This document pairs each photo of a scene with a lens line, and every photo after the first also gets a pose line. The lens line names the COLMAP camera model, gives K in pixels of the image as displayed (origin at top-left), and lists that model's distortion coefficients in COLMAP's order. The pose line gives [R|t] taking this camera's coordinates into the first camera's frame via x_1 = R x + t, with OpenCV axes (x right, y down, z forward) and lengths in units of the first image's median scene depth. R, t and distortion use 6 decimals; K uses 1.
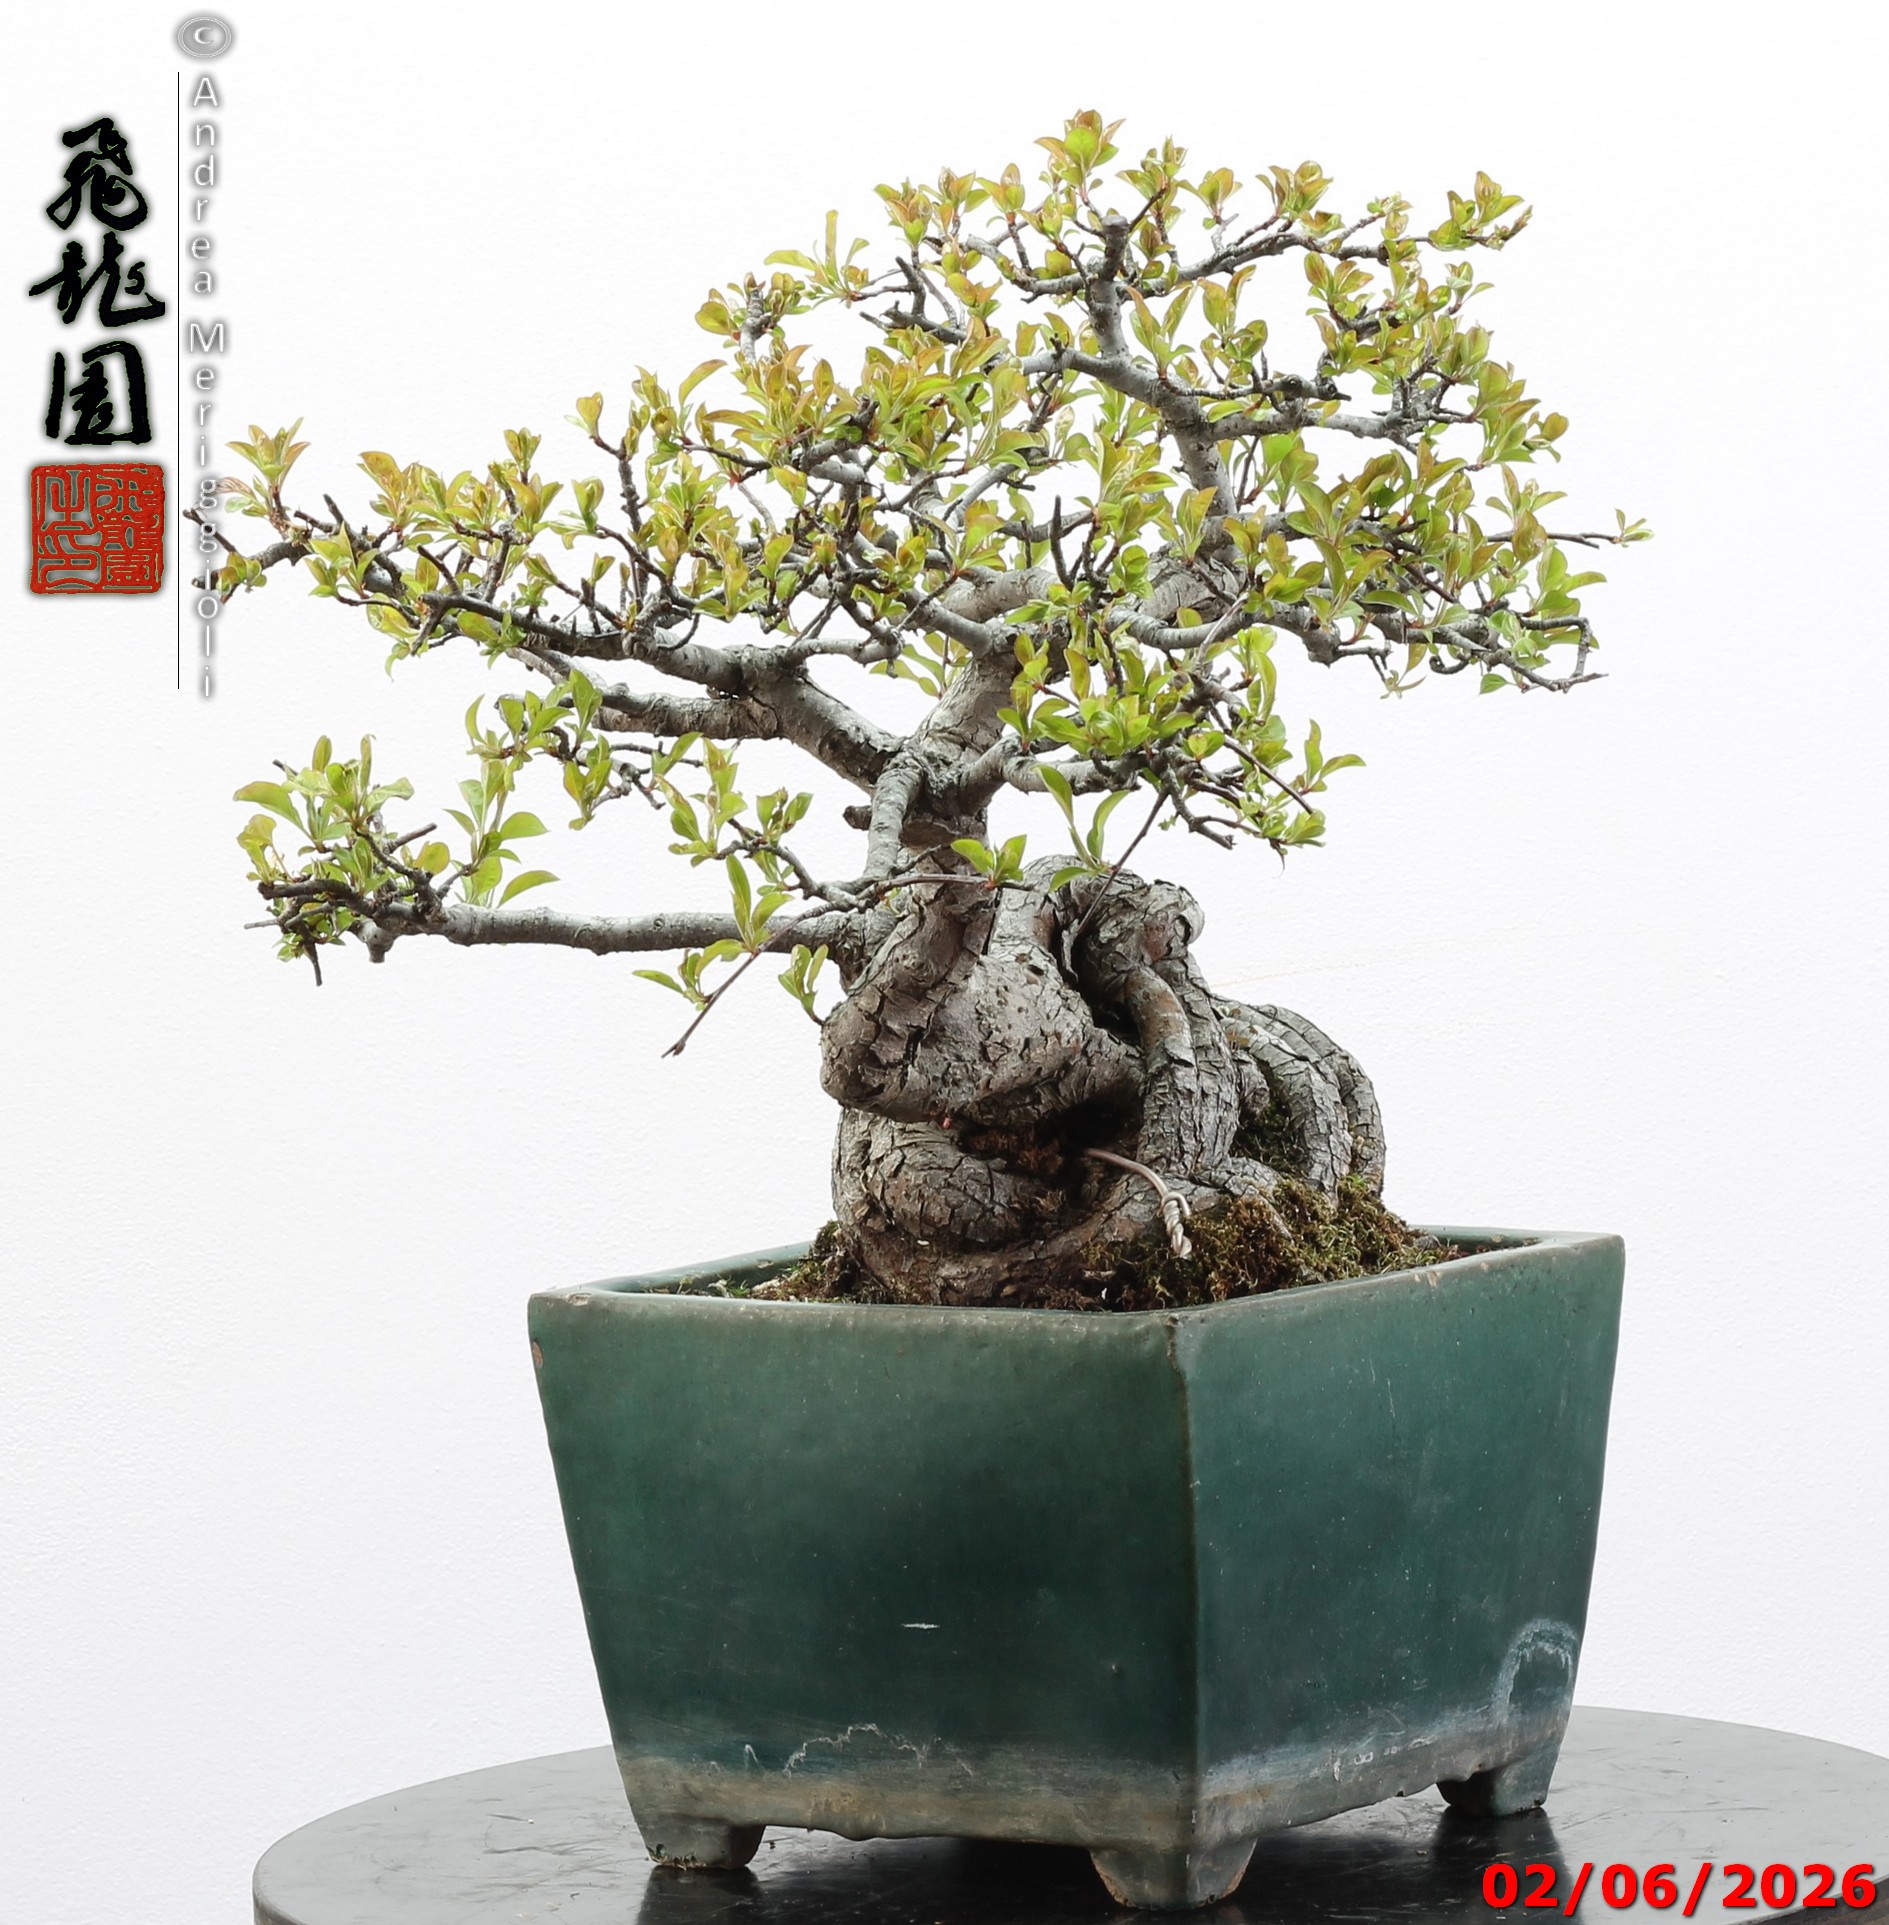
lens RADIAL K [[8156.3, 0, 946.7], [0, 8156.3, 966.4], [0, 0, 1]] dist [-0.372579, 0.000000]
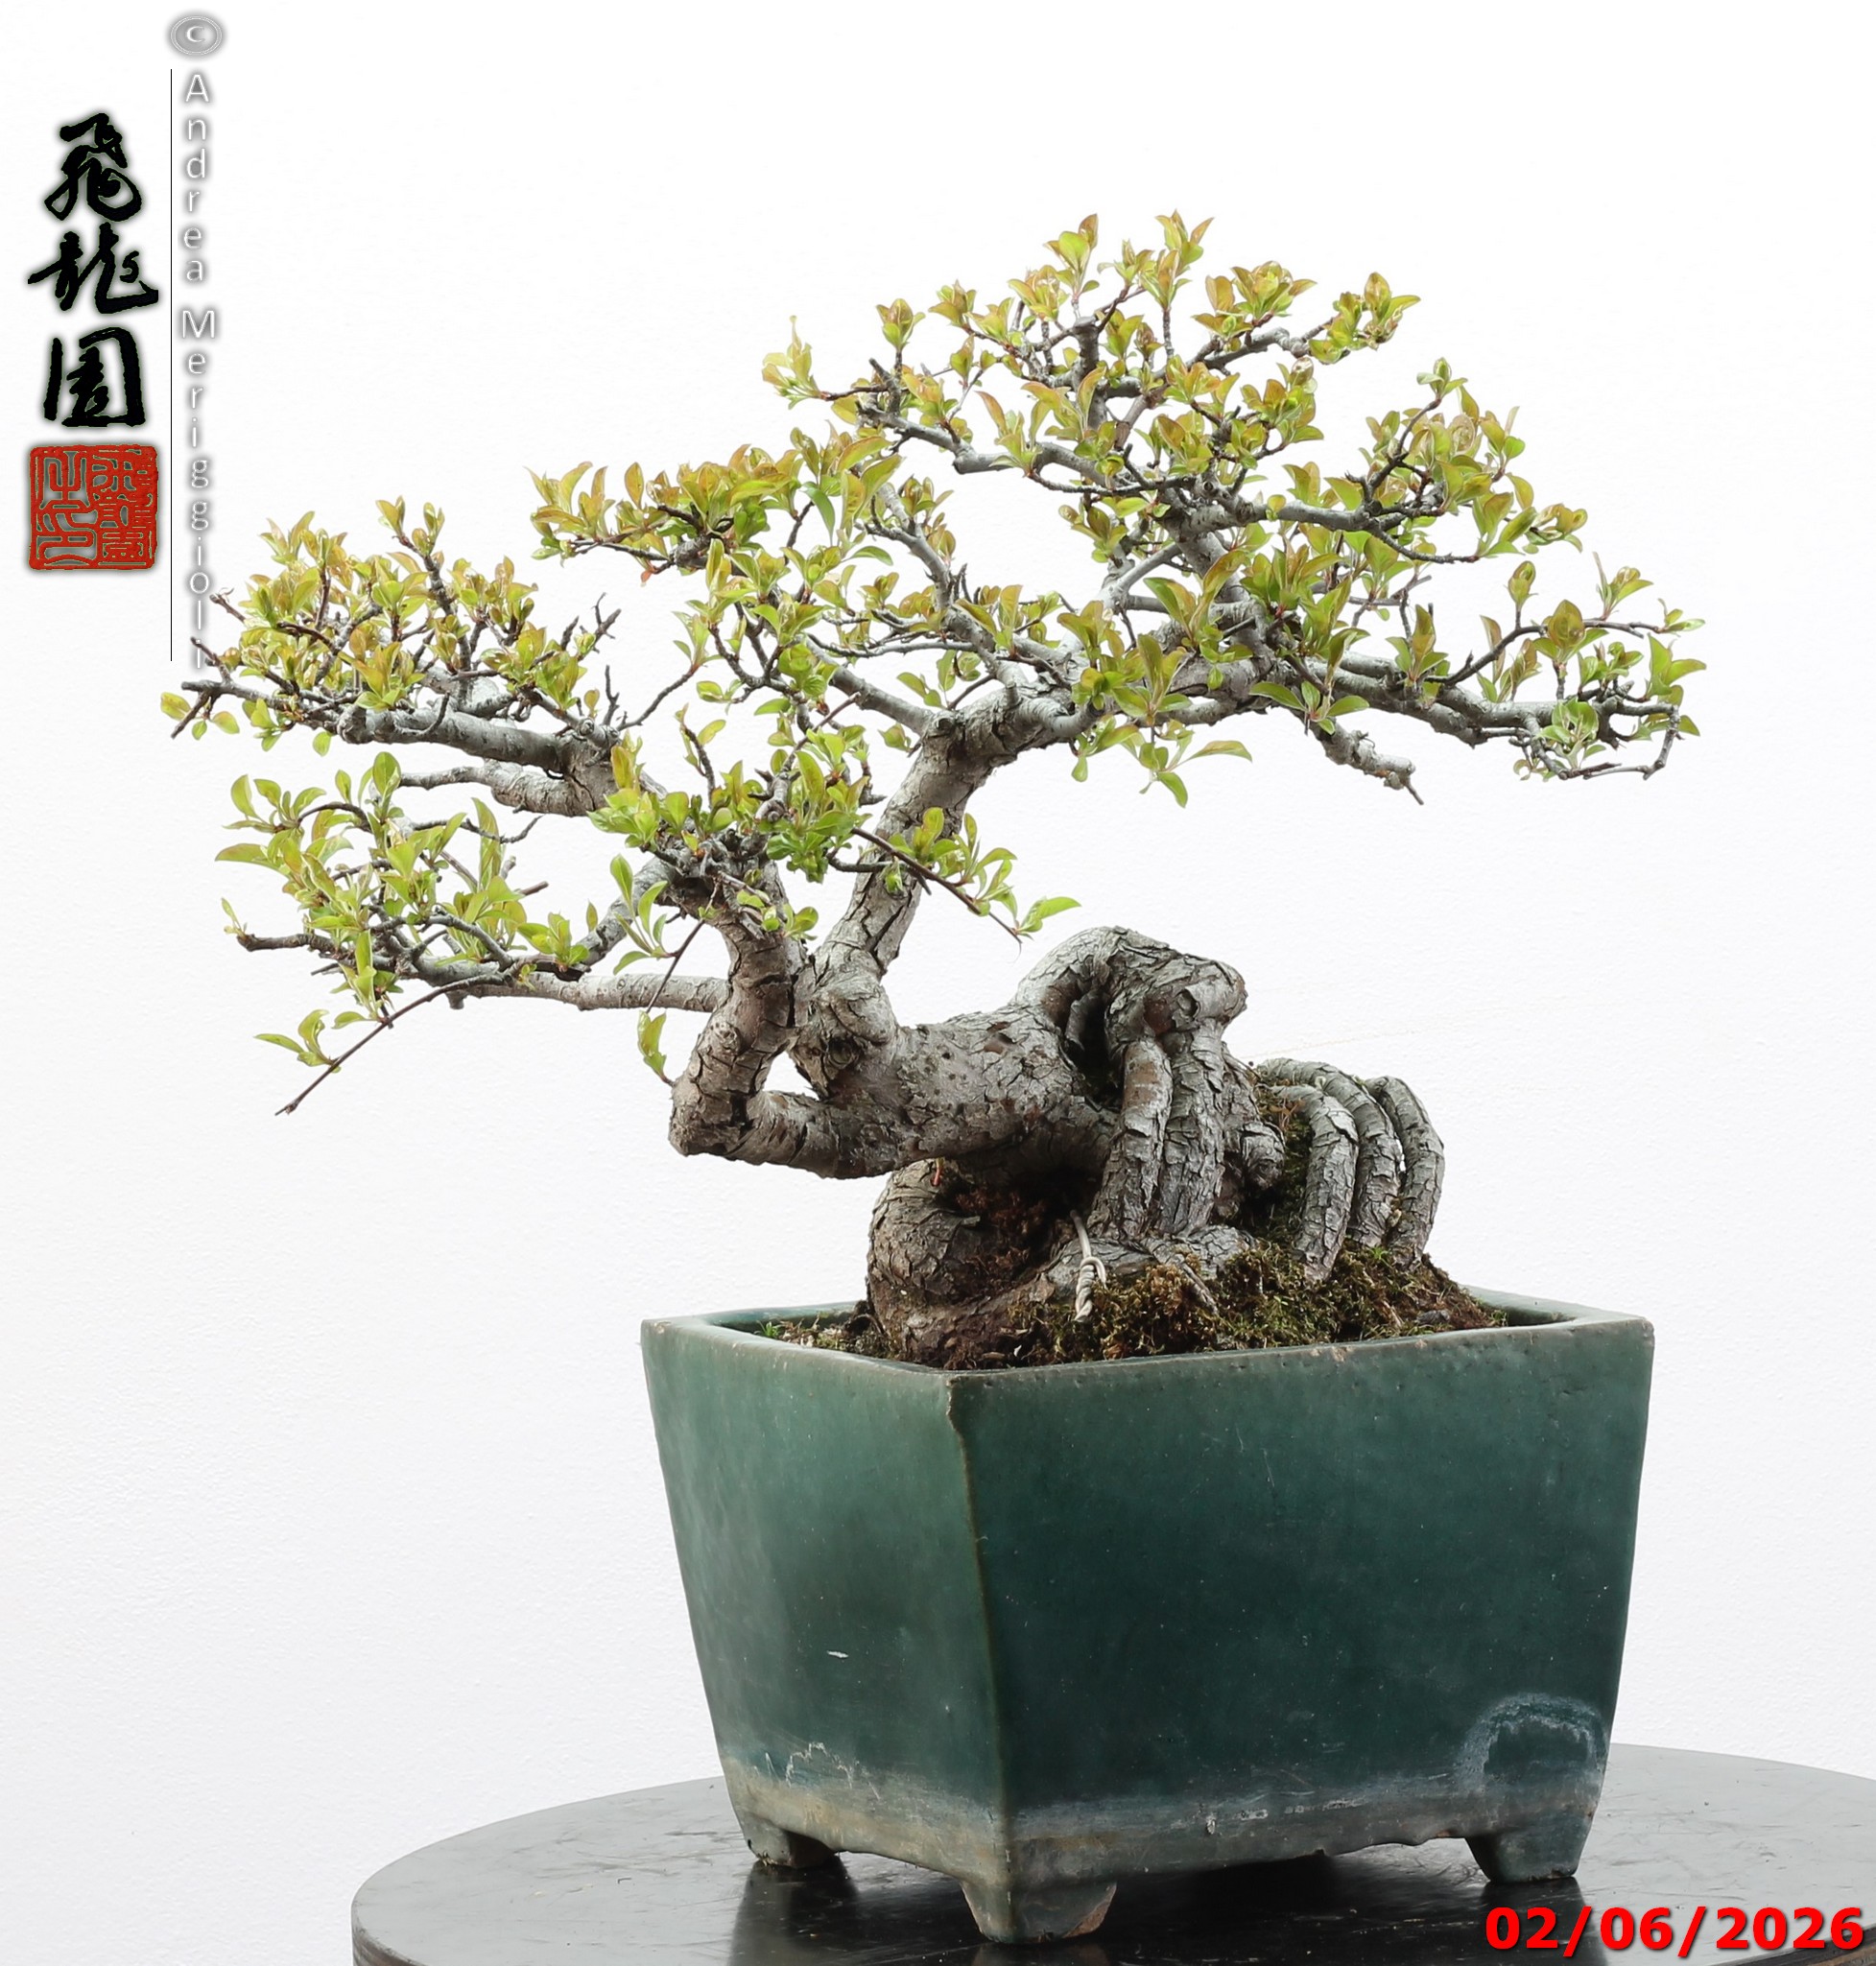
lens RADIAL K [[8009.5, 0, 929.9], [0, 8009.5, 987.7], [0, 0, 1]] dist [-0.390202, 0.000000]
pose [[0.875213, 0.034623, -0.482497, 0.498631], [-0.027254, 0.999380, 0.022278, -0.028696], [0.482970, -0.006348, 0.875614, 0.094767]]
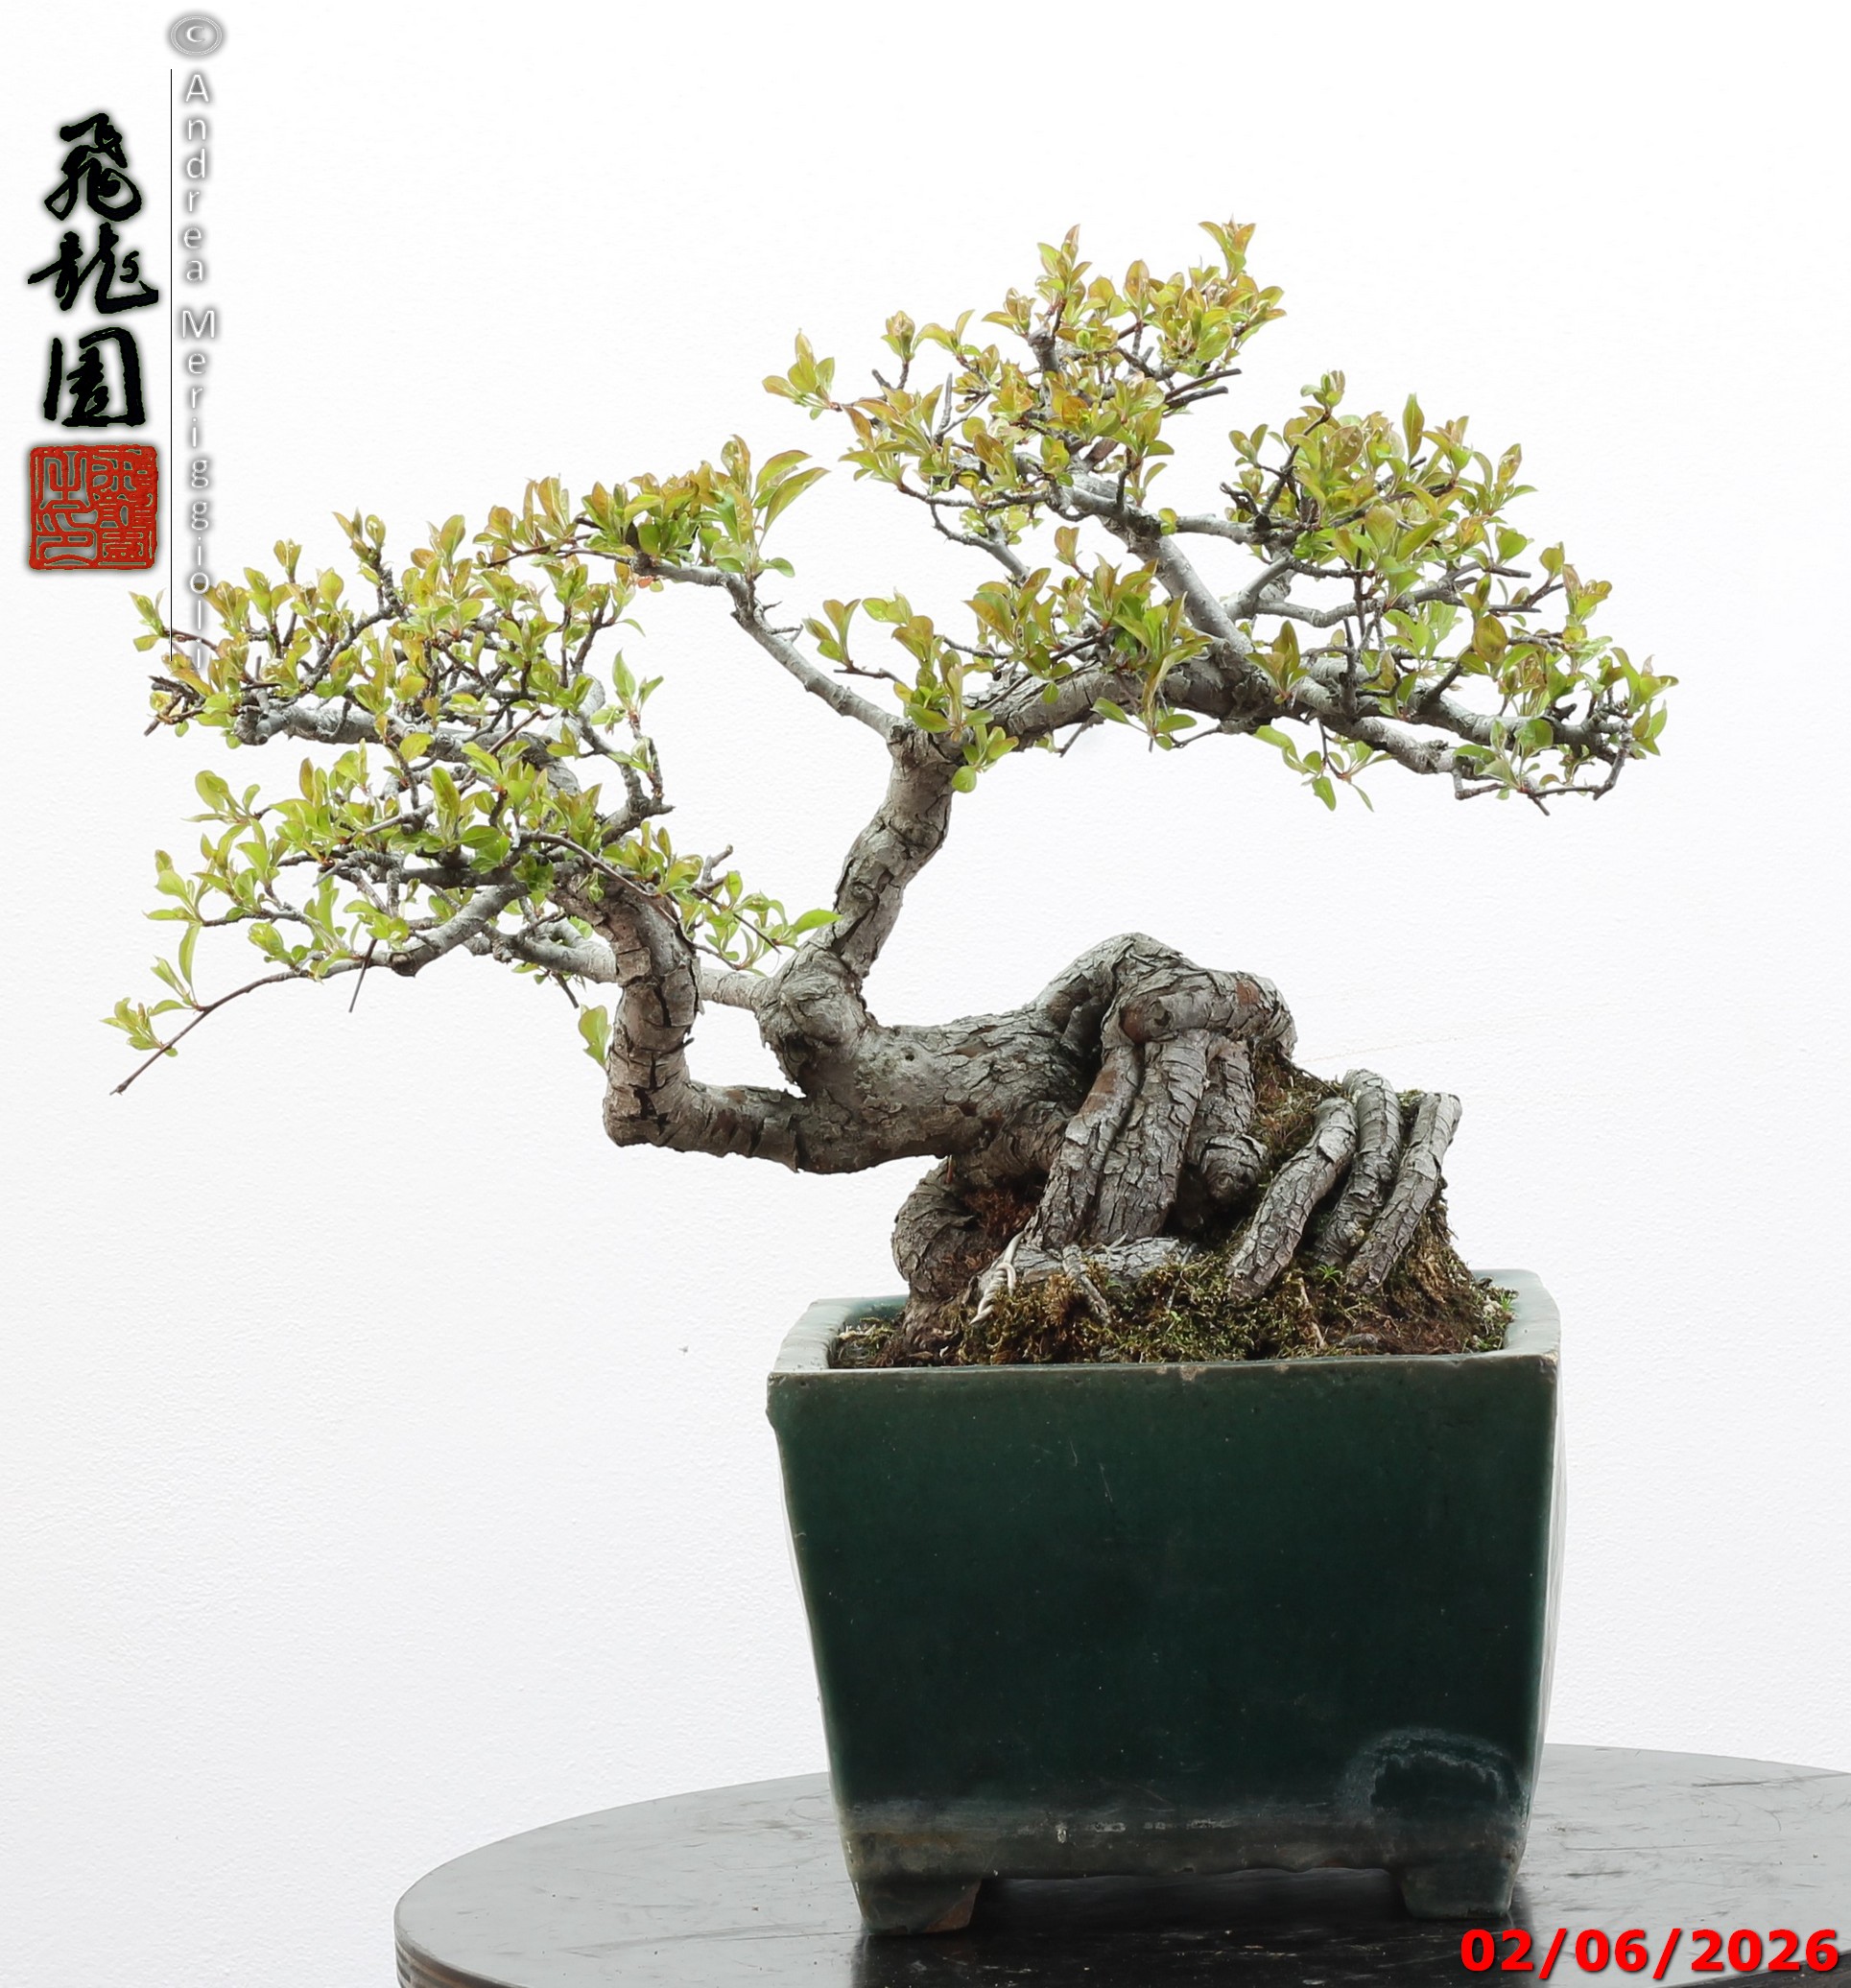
lens RADIAL K [[8097.0, 0, 921.4], [0, 8097.0, 993.5], [0, 0, 1]] dist [-0.375908, 0.000000]
pose [[0.542311, 0.070237, -0.837237, 0.886942], [-0.038207, 0.997530, 0.058937, -0.067533], [0.839309, 0.000026, 0.543655, 0.421564]]
